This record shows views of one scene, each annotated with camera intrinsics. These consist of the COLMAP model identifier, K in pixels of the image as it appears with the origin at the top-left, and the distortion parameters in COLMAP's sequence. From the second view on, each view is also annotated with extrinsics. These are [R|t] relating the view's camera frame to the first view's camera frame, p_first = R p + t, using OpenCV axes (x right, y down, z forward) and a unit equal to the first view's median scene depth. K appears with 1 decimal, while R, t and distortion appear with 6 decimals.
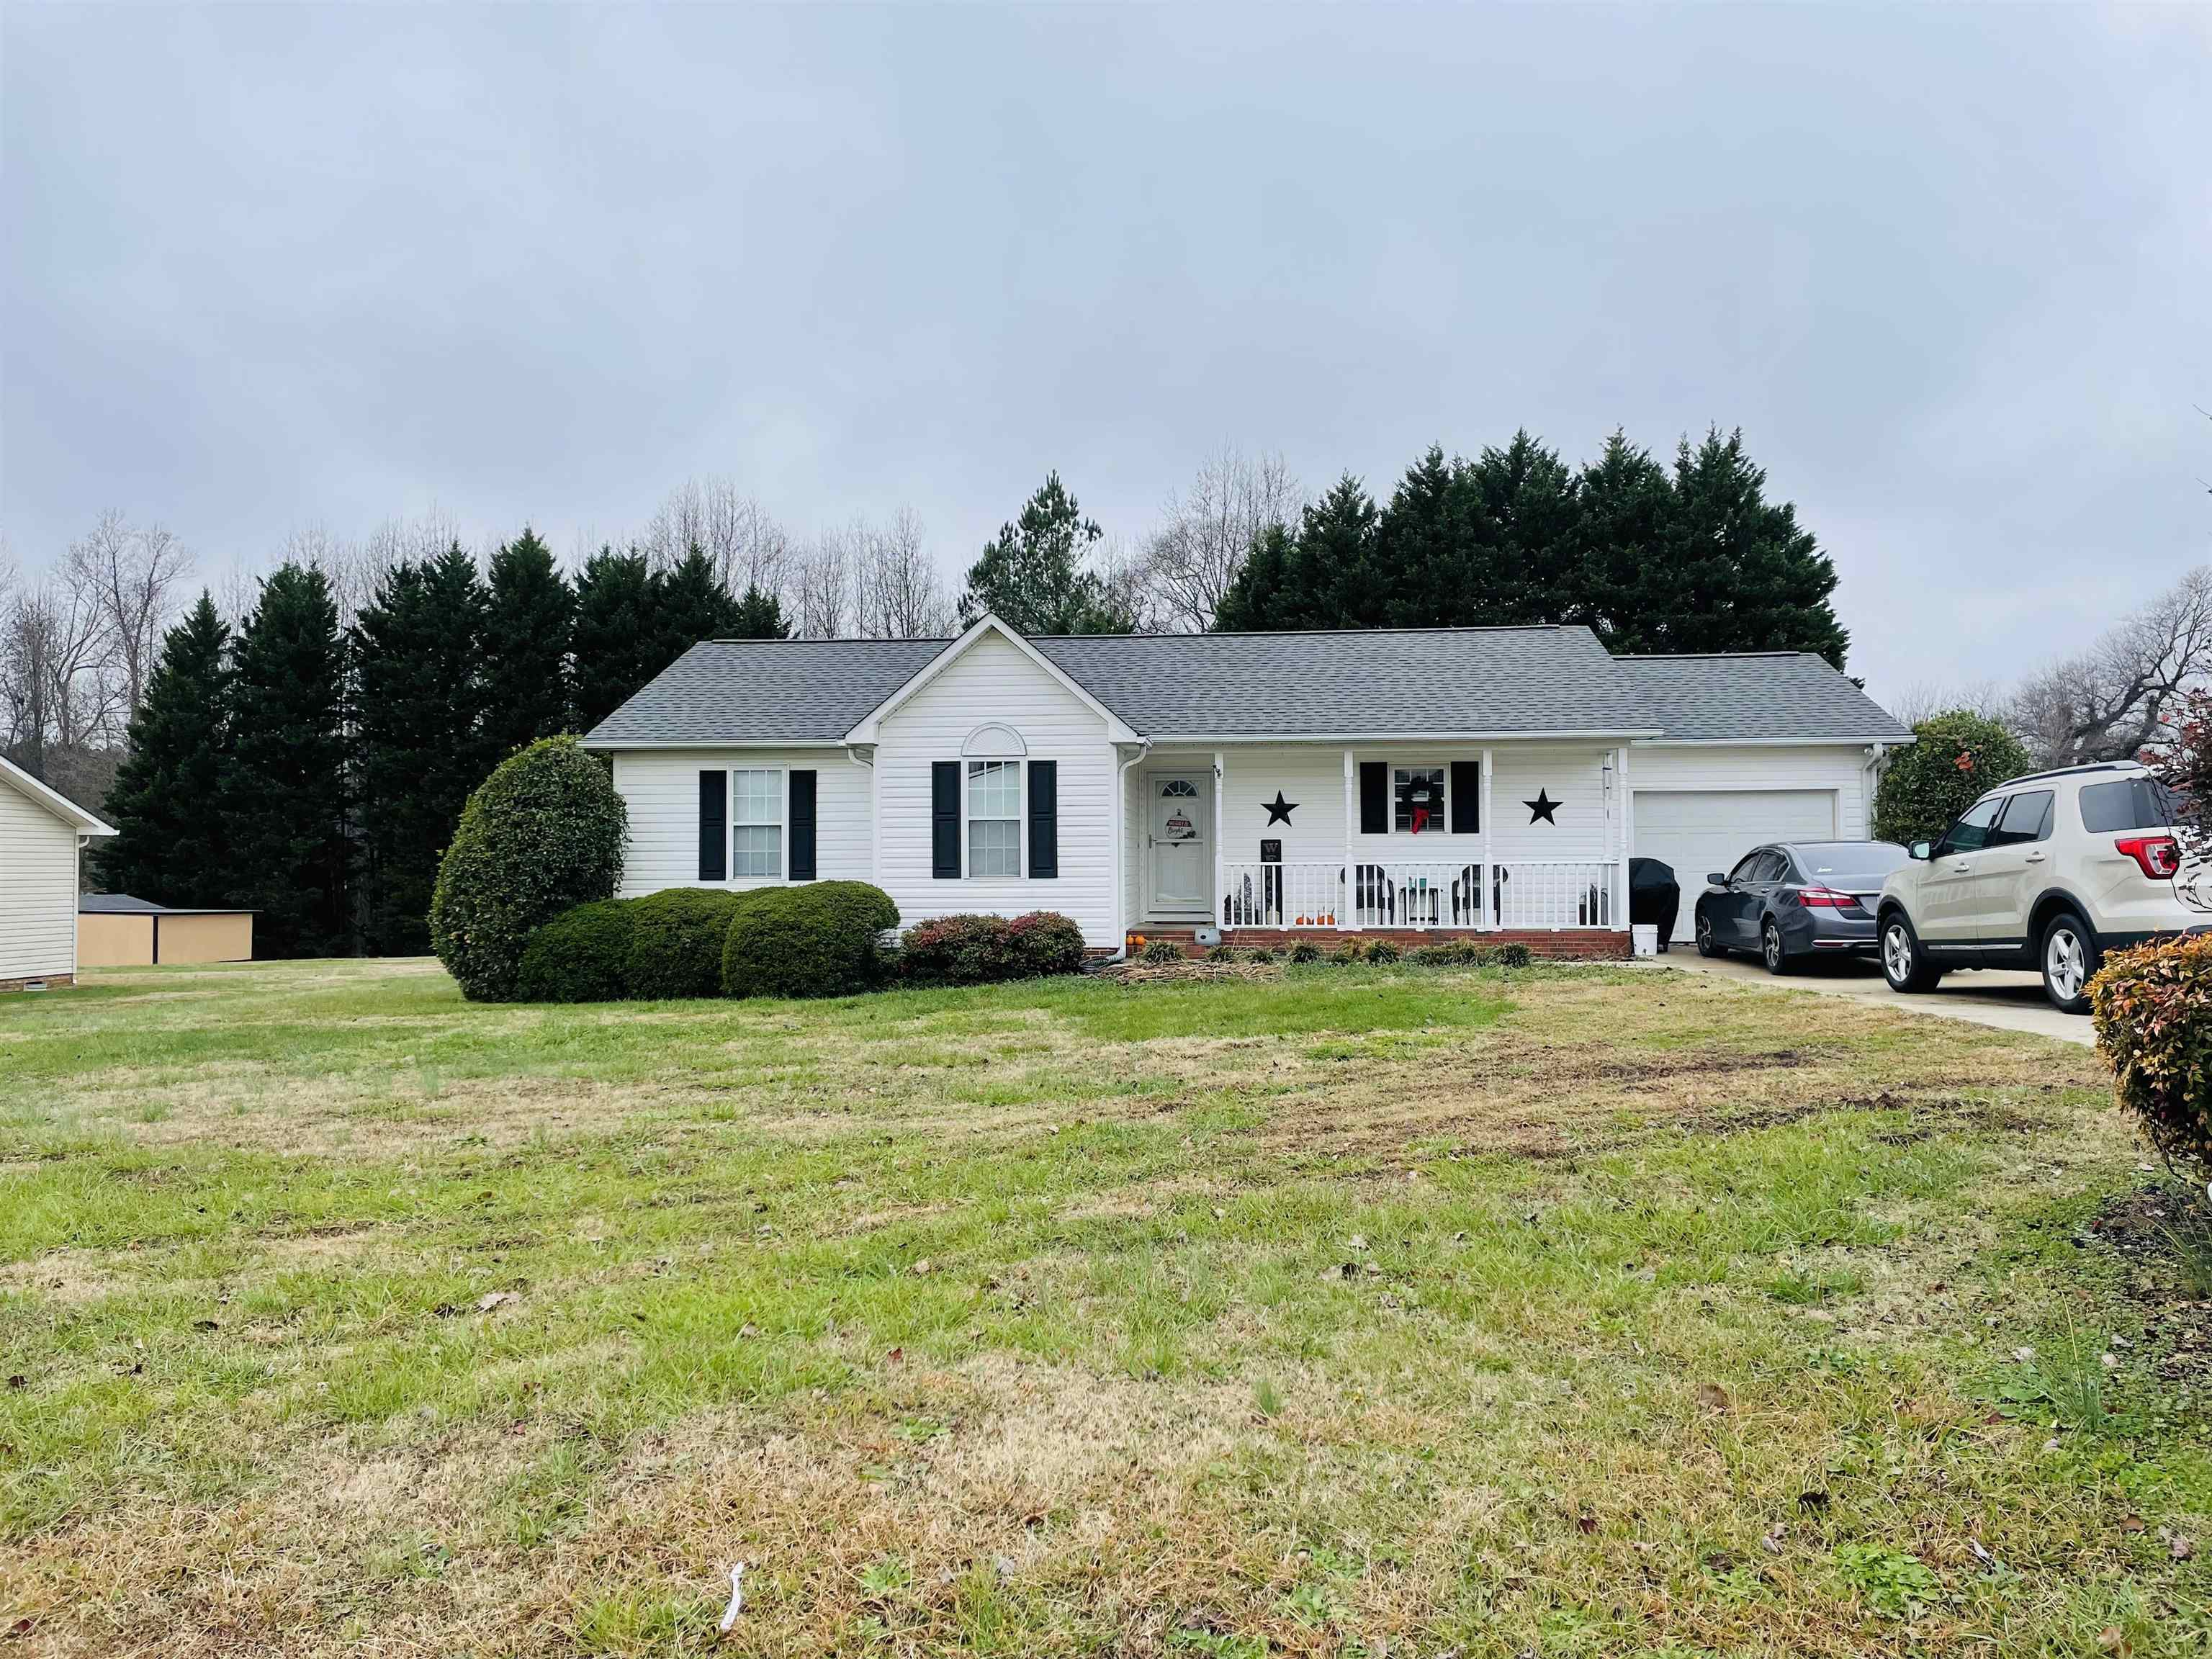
lens RADIAL K [[1656.3, 0, 1103.6], [0, 1656.3, 817.7], [0, 0, 1]] dist [0.079067, -0.094609]
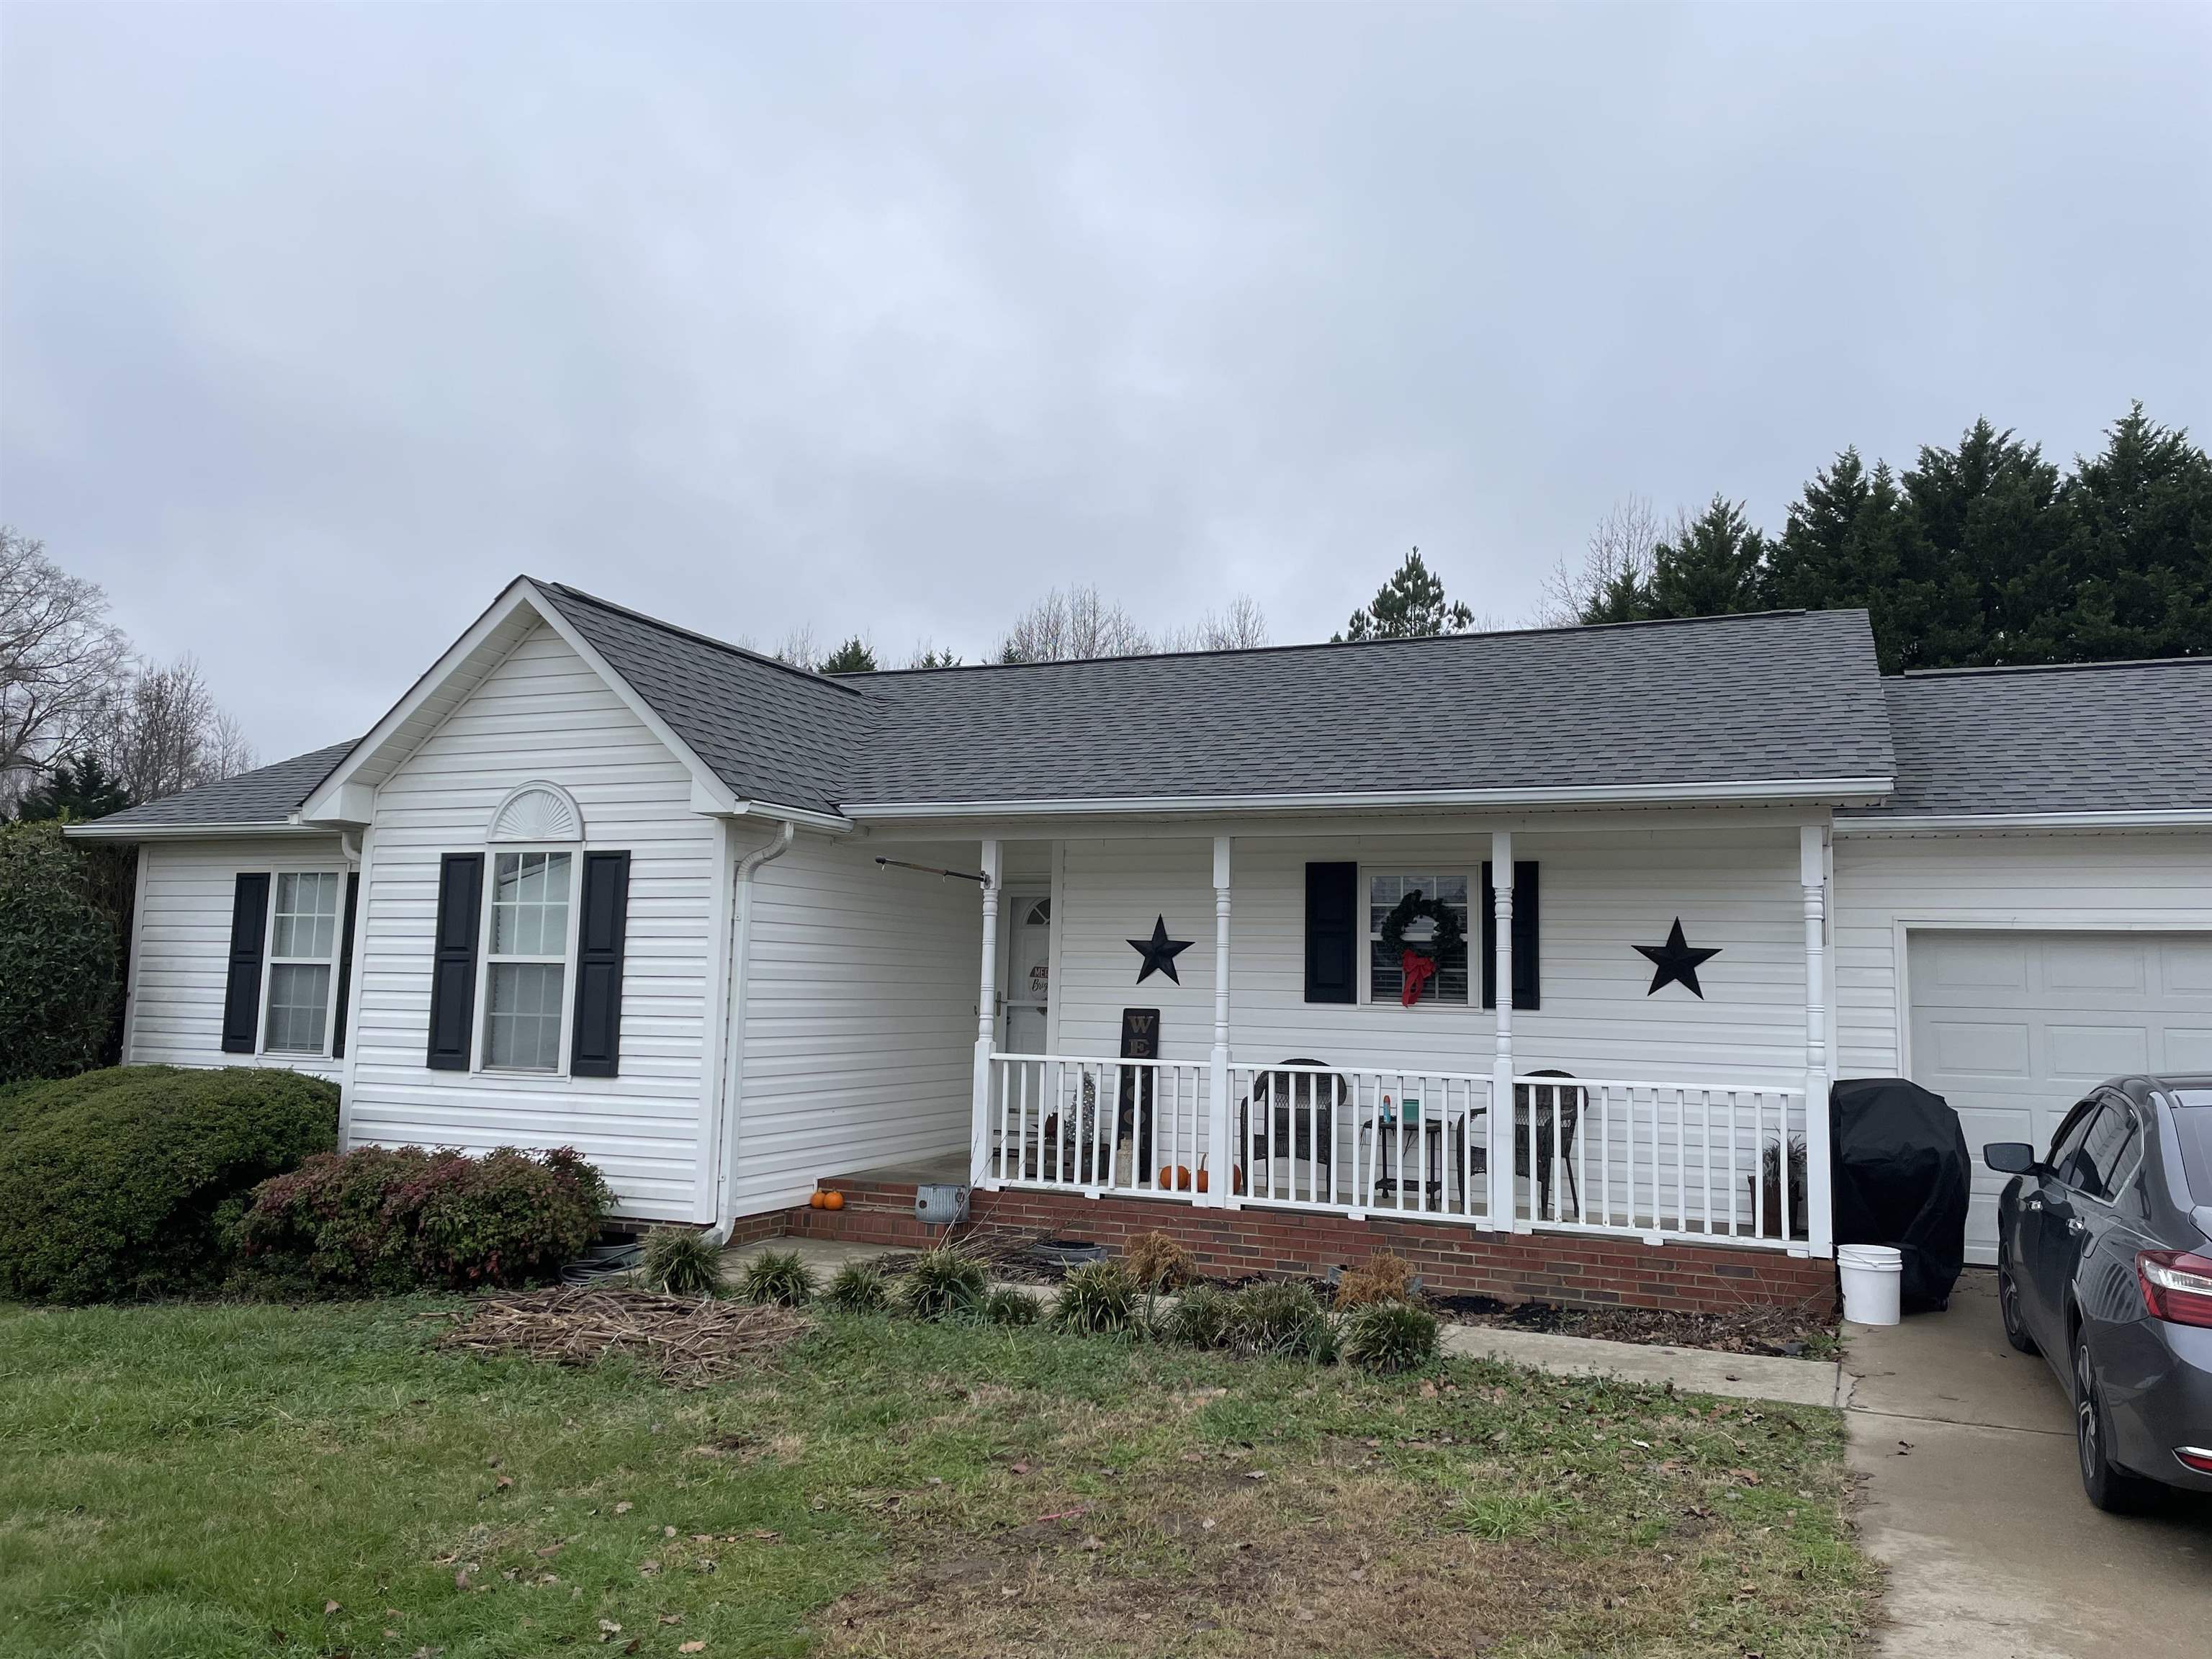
lens RADIAL K [[1656.3, 0, 1115.0], [0, 1656.3, 834.2], [0, 0, 1]] dist [0.079067, -0.094609]
pose [[0.953895, -0.003081, -0.300124, 0.251763], [-0.018370, 0.997473, -0.068625, -0.005947], [0.299577, 0.070975, 0.951428, 0.500584]]
